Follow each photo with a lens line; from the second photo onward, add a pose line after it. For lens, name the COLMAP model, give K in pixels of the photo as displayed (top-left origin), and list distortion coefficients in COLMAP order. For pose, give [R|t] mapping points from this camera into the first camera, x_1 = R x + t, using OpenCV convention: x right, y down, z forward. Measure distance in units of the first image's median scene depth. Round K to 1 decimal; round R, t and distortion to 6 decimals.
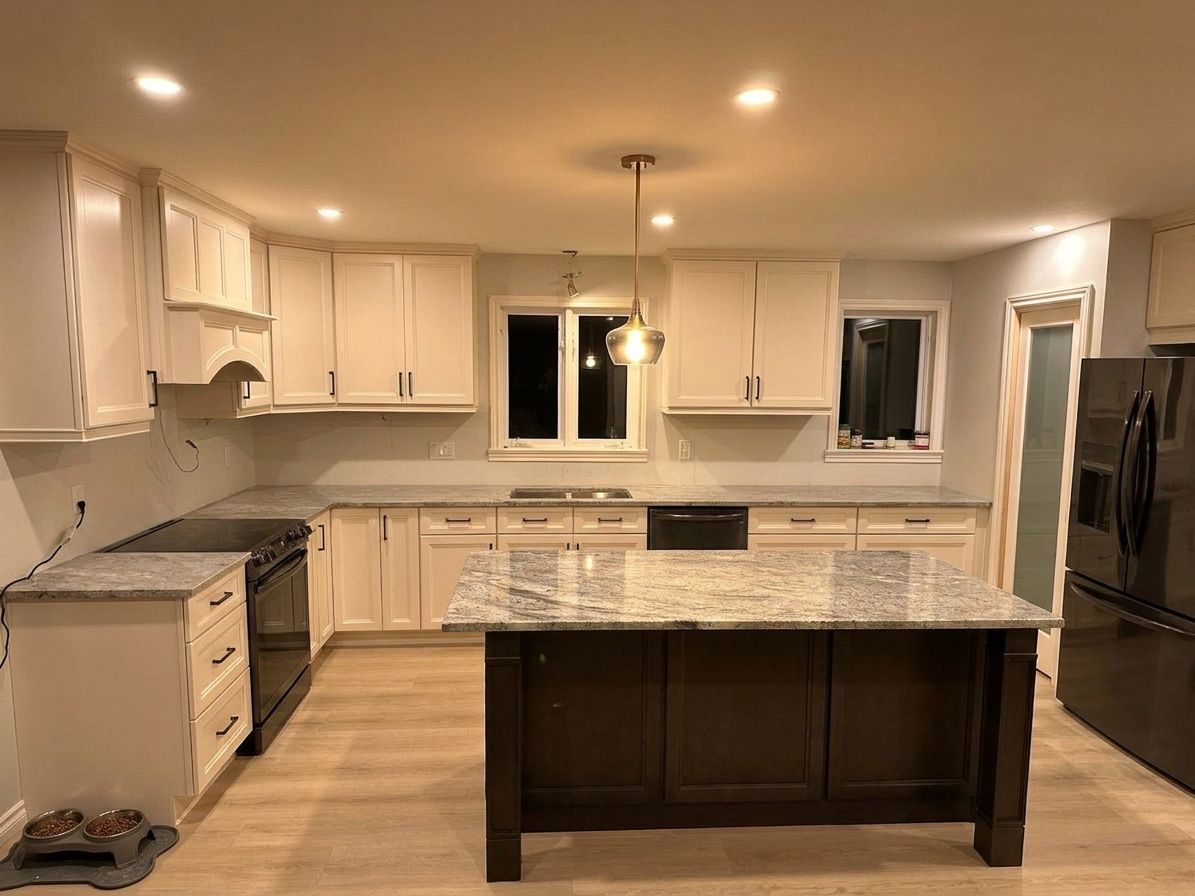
lens RADIAL K [[825.4, 0, 597.5], [0, 825.4, 448.0], [0, 0, 1]] dist [0.003143, -0.001626]
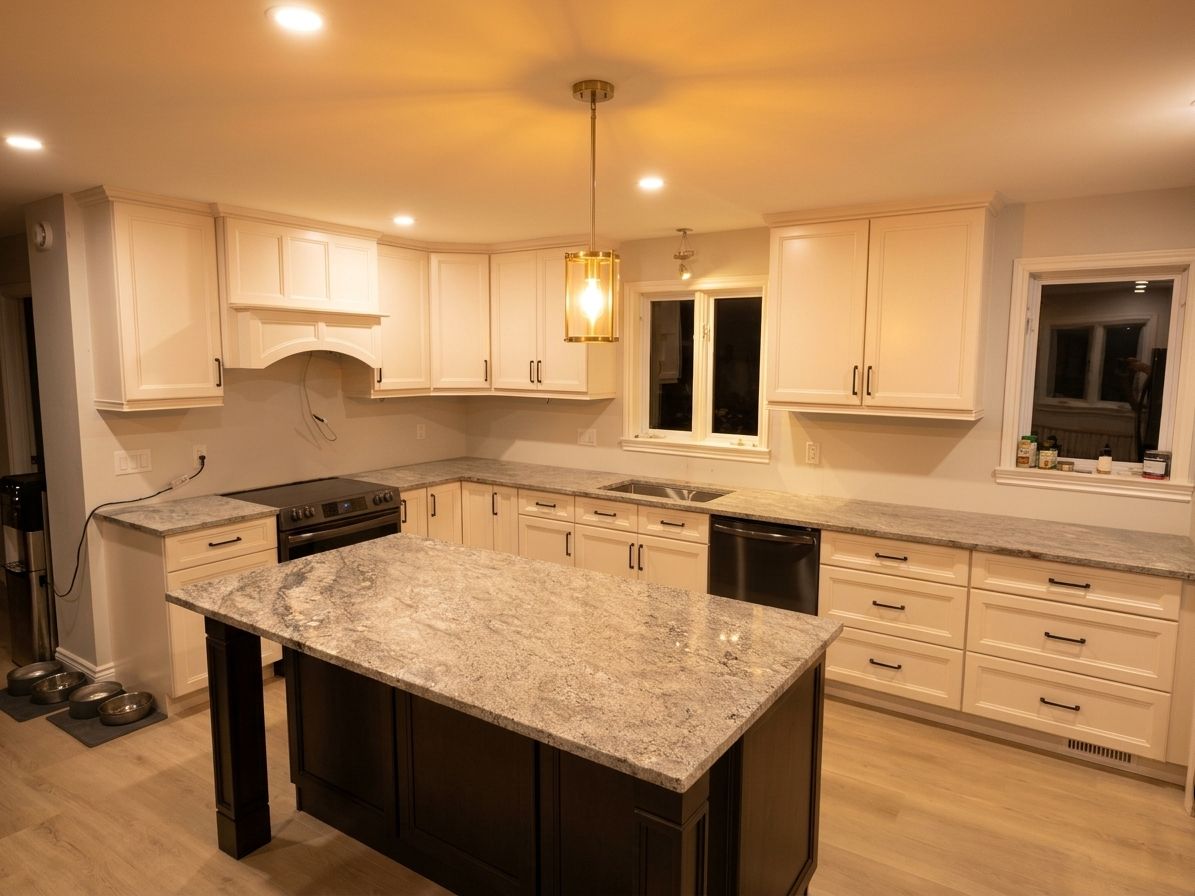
lens RADIAL K [[759.2, 0, 597.5], [0, 759.2, 448.0], [0, 0, 1]] dist [-0.000903, 0.001566]
pose [[0.797459, 0.069614, -0.599344, 0.413958], [-0.056384, 0.997573, 0.040847, -0.023346], [0.600733, 0.001219, 0.799449, 0.262913]]
